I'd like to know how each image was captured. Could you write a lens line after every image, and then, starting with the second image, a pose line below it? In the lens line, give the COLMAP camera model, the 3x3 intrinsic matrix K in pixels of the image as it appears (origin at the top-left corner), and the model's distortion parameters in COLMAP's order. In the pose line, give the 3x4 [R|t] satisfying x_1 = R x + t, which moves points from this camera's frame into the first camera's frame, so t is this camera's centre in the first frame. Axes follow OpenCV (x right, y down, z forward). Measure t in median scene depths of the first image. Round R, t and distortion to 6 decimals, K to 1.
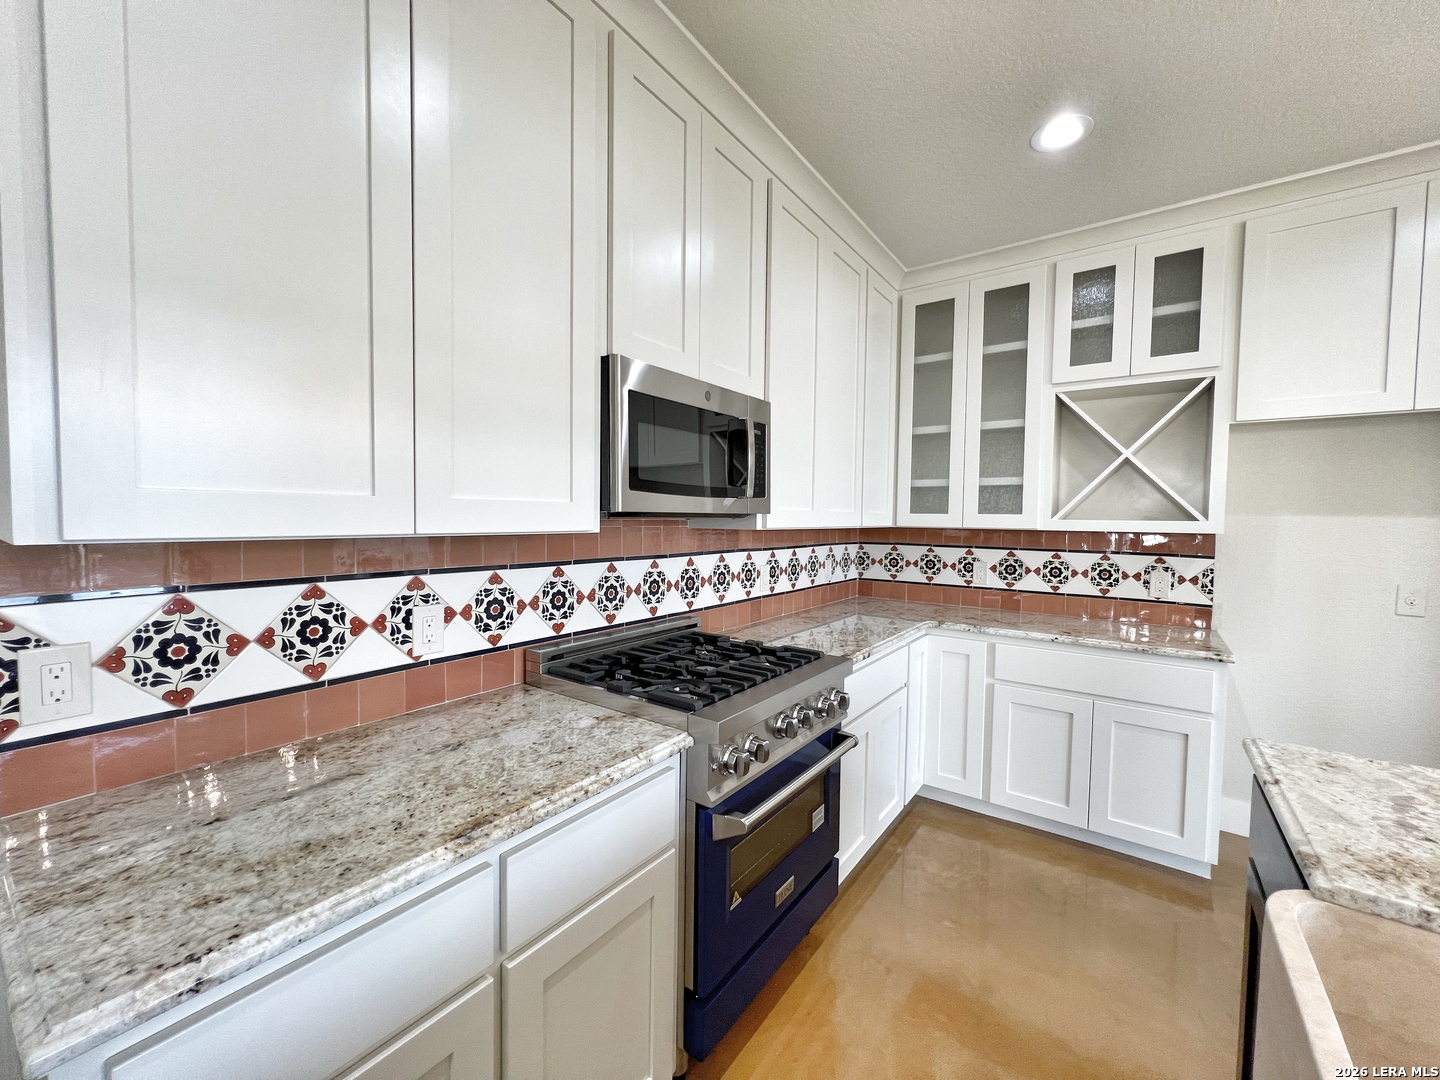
lens RADIAL K [[577.6, 0, 718.6], [0, 577.6, 542.1], [0, 0, 1]] dist [-0.002101, 0.000614]
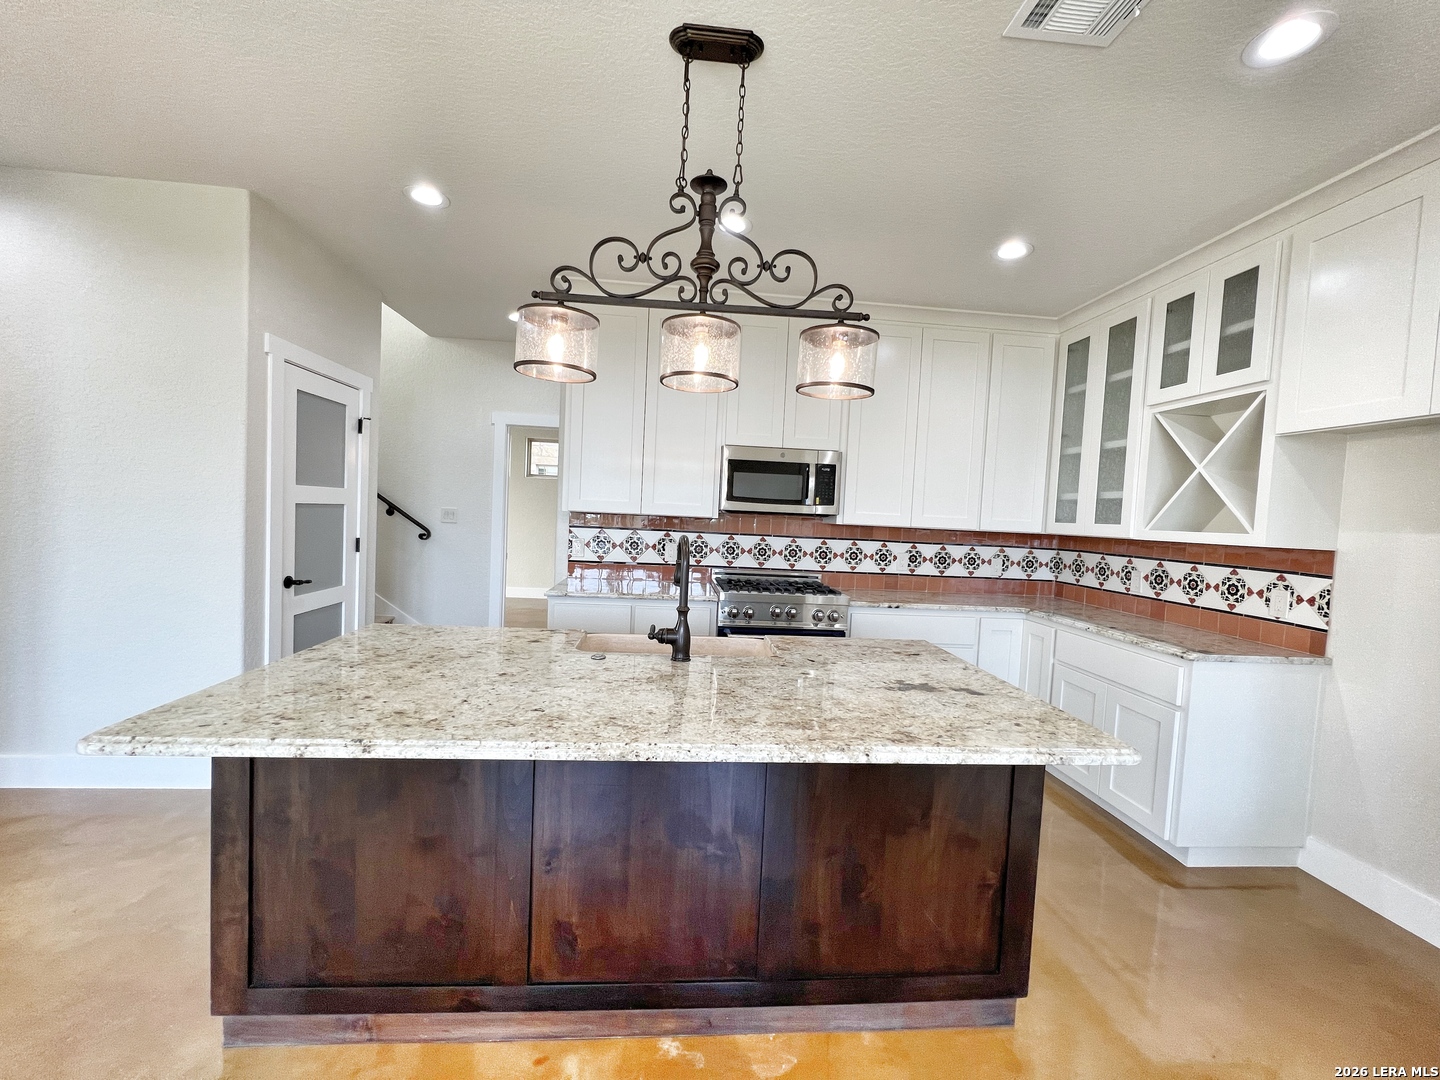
lens RADIAL K [[577.6, 0, 718.9], [0, 577.6, 540.6], [0, 0, 1]] dist [-0.002101, 0.000614]
pose [[0.654482, 0.054152, -0.754135, 0.904797], [-0.073552, 0.997261, 0.007777, 0.032466], [0.752491, 0.050379, 0.656673, -0.325259]]
